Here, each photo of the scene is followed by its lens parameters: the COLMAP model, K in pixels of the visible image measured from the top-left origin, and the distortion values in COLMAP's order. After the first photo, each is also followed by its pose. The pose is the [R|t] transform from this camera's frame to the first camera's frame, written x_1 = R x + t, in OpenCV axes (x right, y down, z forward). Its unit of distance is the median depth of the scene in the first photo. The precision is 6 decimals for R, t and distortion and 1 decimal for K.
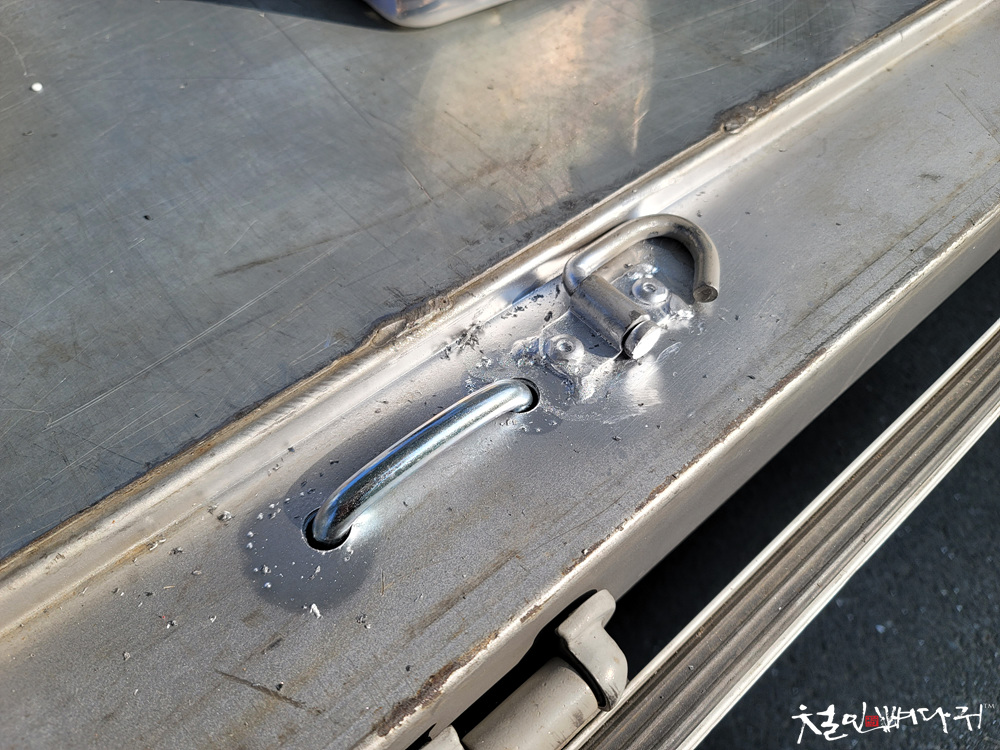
lens RADIAL K [[732.1, 0, 499.2], [0, 732.1, 374.2], [0, 0, 1]] dist [-0.005269, -0.002208]
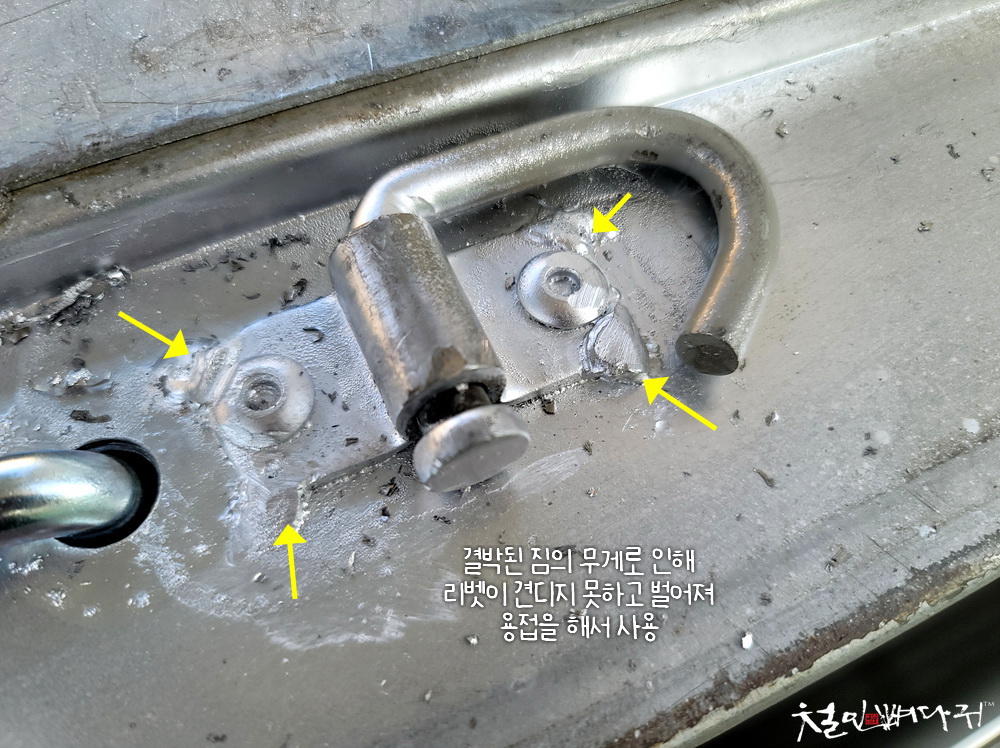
lens RADIAL K [[732.1, 0, 500.5], [0, 732.1, 375.3], [0, 0, 1]] dist [-0.005269, -0.002208]
pose [[0.959453, 0.259495, -0.110056, 0.229268], [-0.238365, 0.955360, 0.174557, -0.132958], [0.150440, -0.141246, 0.978477, 0.606210]]
